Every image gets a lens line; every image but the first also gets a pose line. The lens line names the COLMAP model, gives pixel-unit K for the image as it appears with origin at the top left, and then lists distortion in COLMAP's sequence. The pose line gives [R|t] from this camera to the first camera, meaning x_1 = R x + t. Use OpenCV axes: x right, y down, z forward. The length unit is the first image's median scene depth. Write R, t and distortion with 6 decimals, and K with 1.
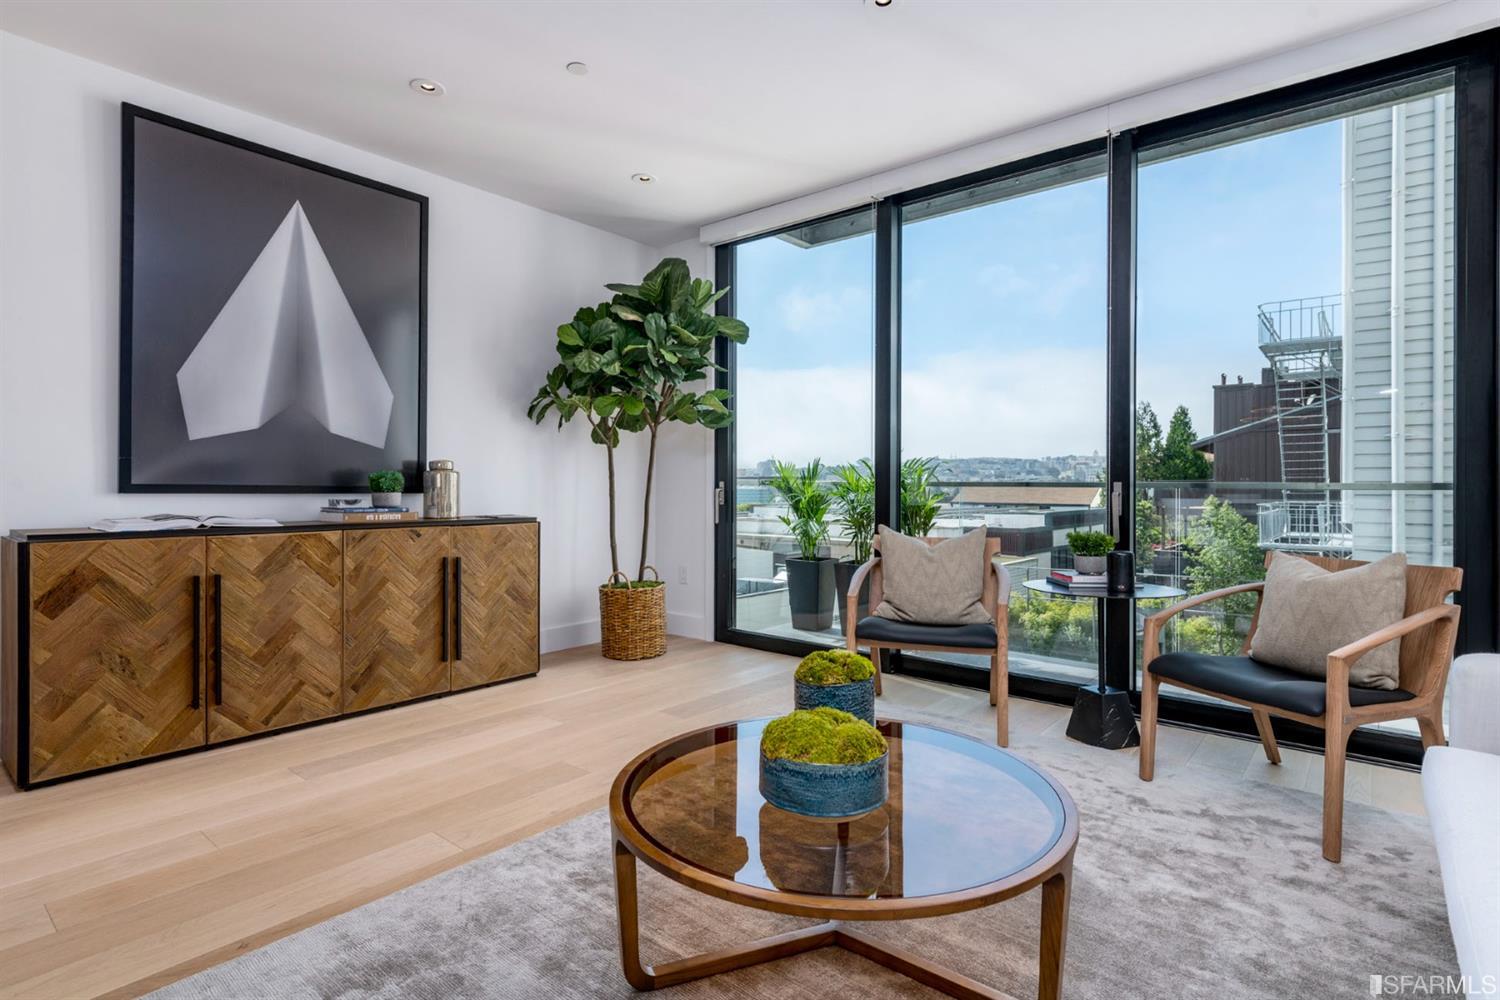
lens RADIAL K [[758.1, 0, 750.6], [0, 758.1, 492.0], [0, 0, 1]] dist [0.002593, -0.003080]
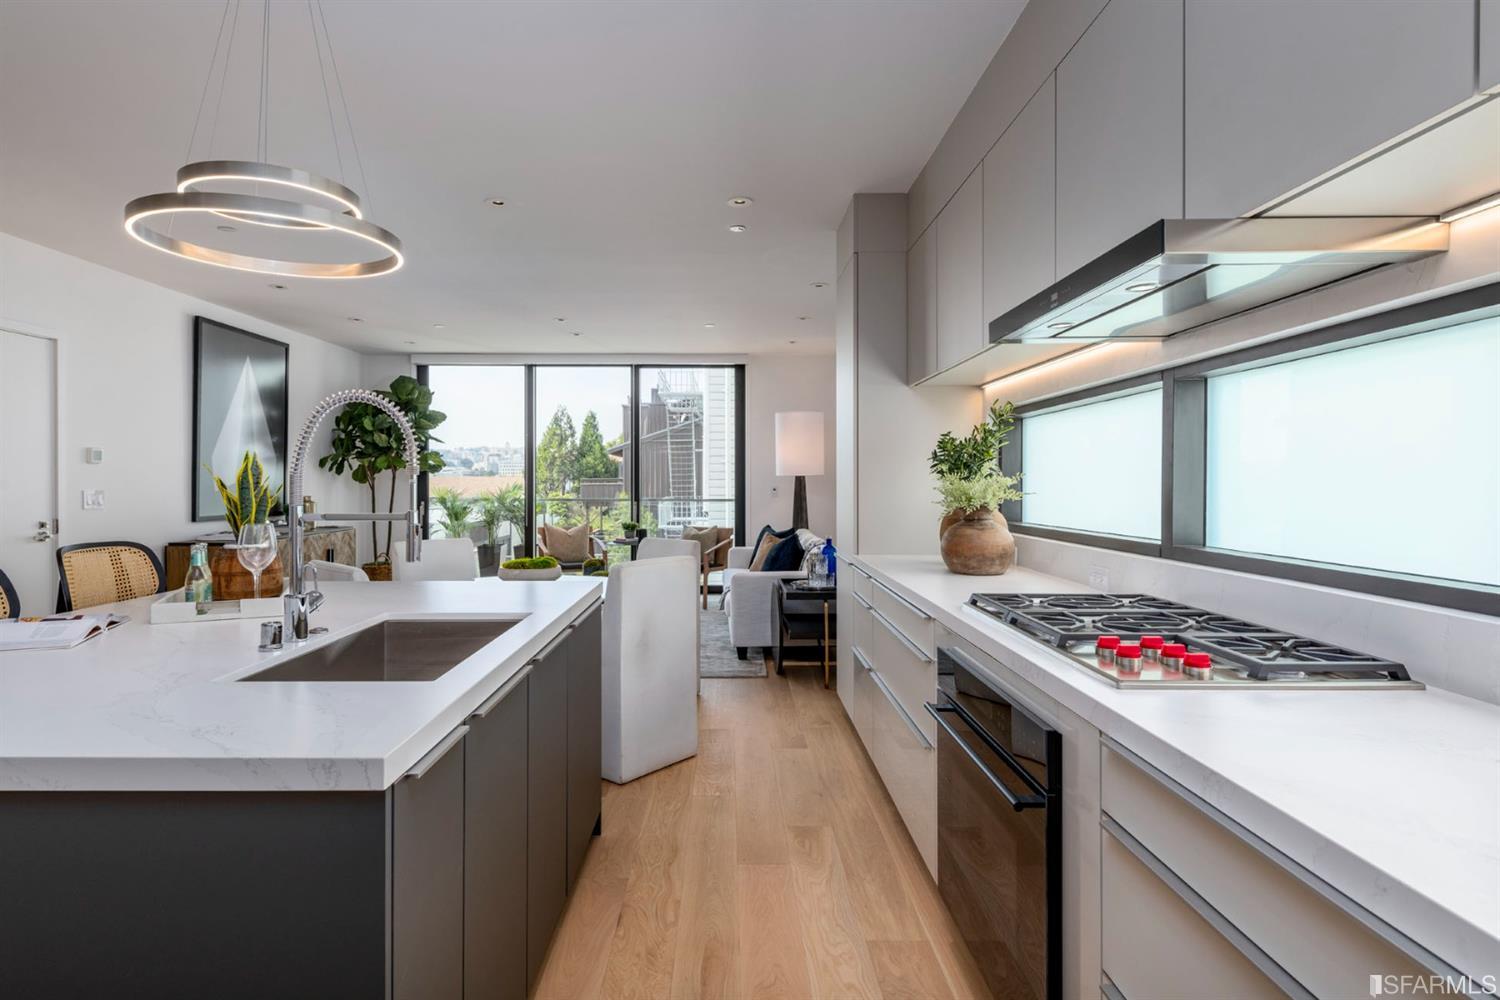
lens RADIAL K [[797.1, 0, 723.8], [0, 797.1, 471.3], [0, 0, 1]] dist [0.007672, -0.002591]
pose [[0.770630, 0.000719, 0.637282, -0.682257], [0.009686, 0.999871, -0.012841, -0.054290], [-0.637209, 0.016068, 0.770523, -0.856409]]
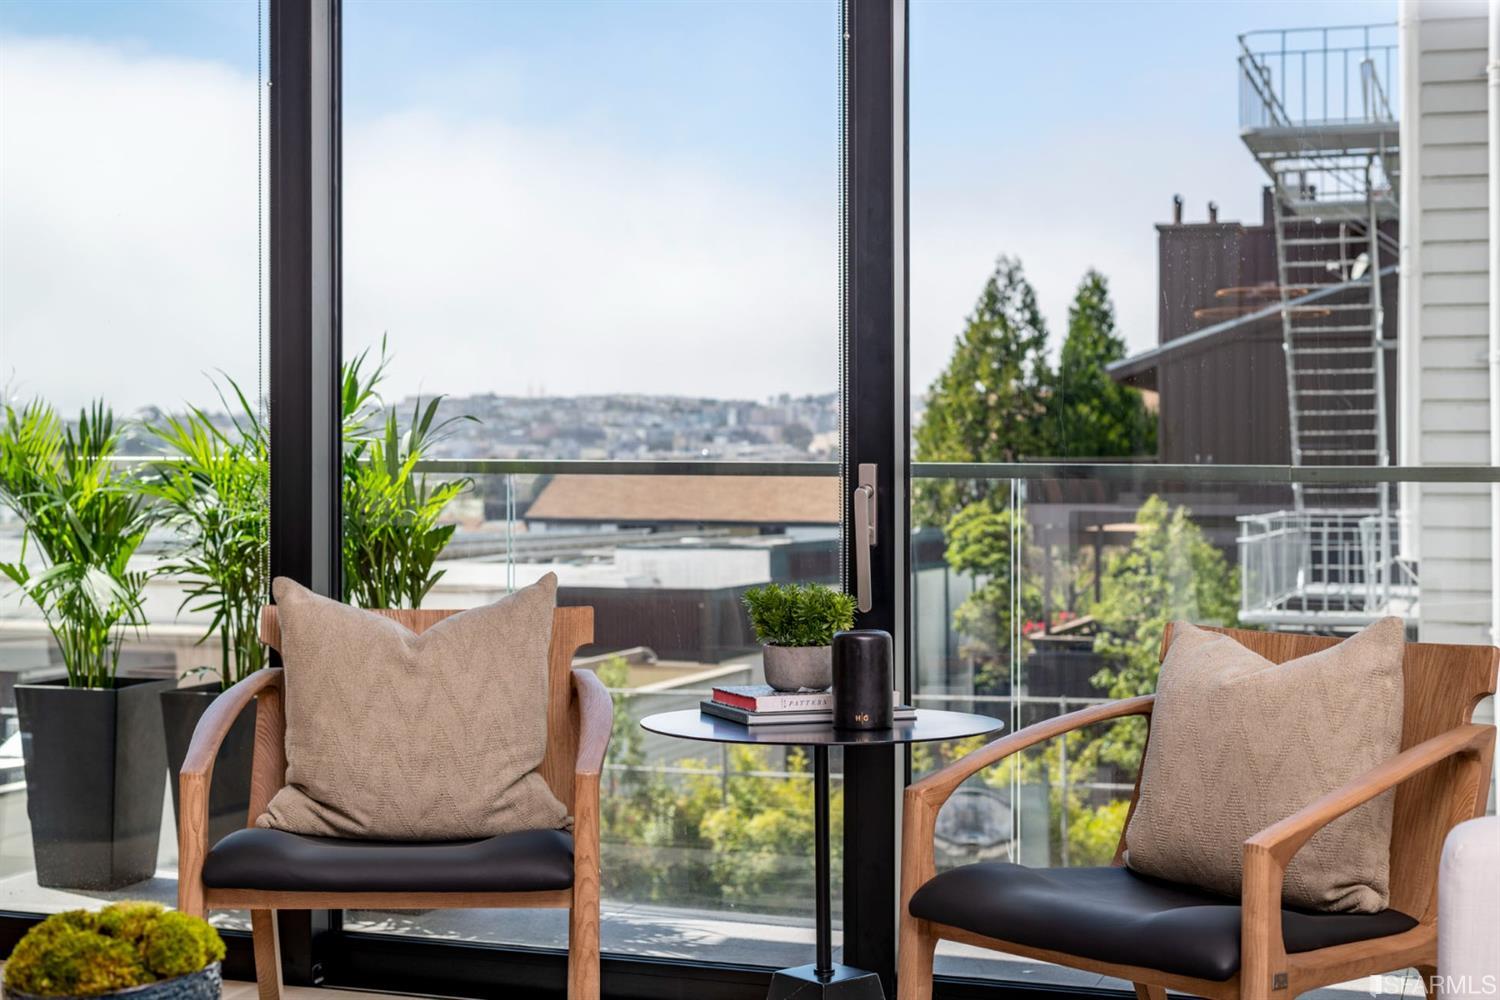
lens RADIAL K [[2190.0, 0, 775.4], [0, 2190.0, 494.2], [0, 0, 1]] dist [0.030897, 0.000000]
pose [[0.932239, -0.002571, 0.361835, 0.008445], [0.001854, 0.999996, 0.002330, 0.000374], [-0.361840, -0.001501, 0.932239, -0.058592]]
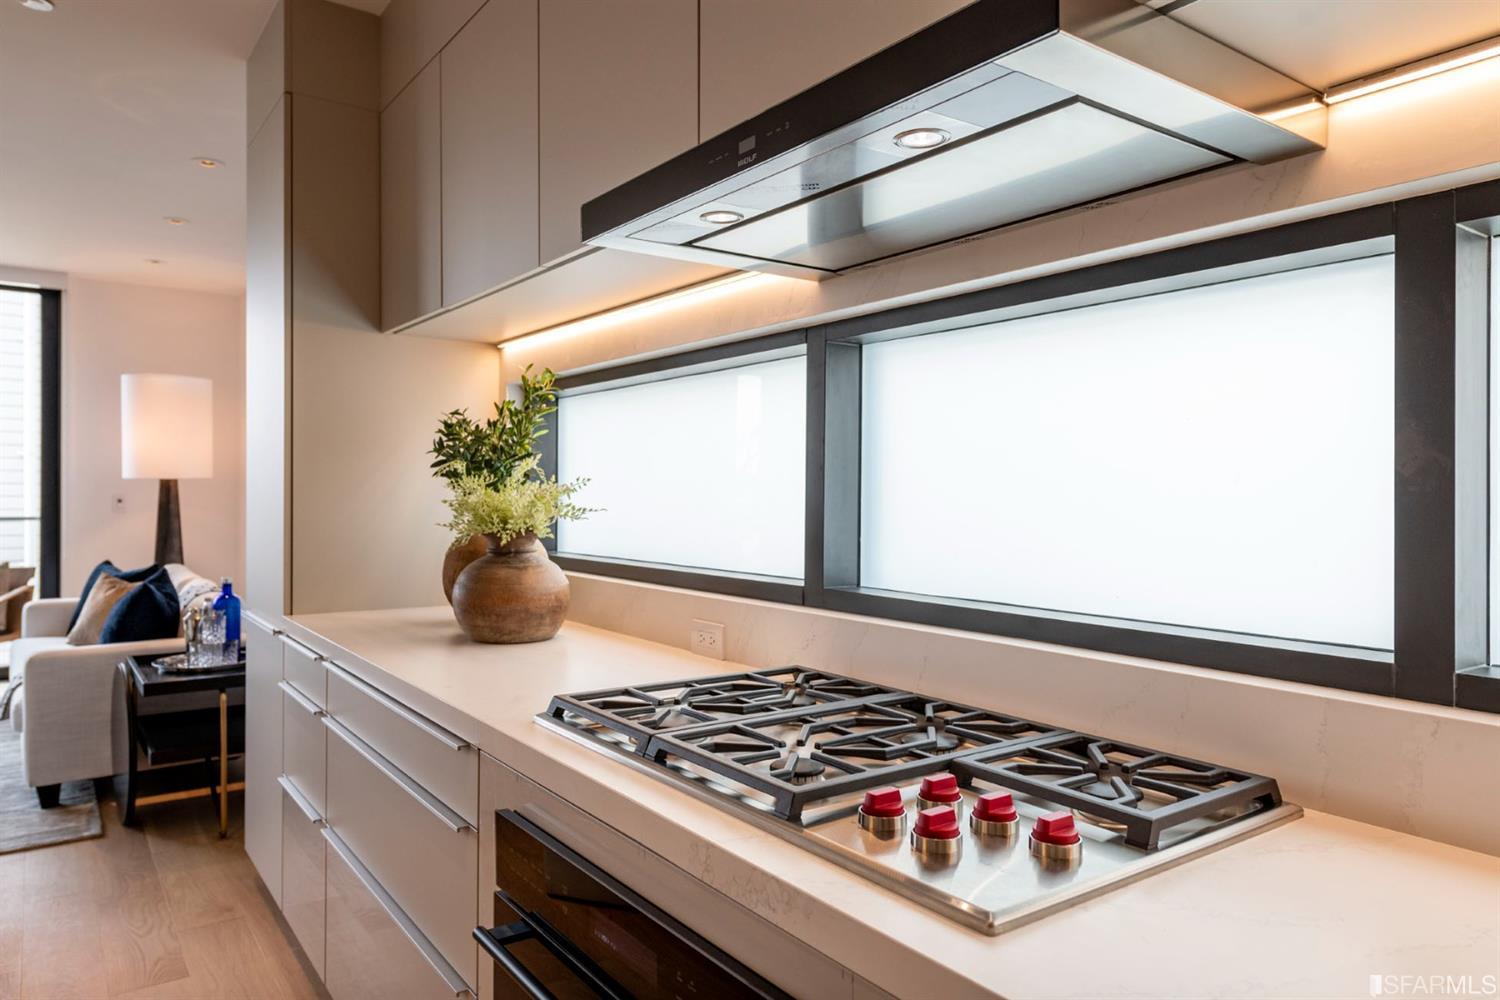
lens RADIAL K [[1003.6, 0, 753.2], [0, 1003.6, 481.4], [0, 0, 1]] dist [0.010938, -0.003630]
pose [[0.252537, 0.002186, 0.967585, -0.566641], [0.003218, 0.999990, -0.003099, -0.054916], [-0.967582, 0.003897, 0.252528, -0.731409]]
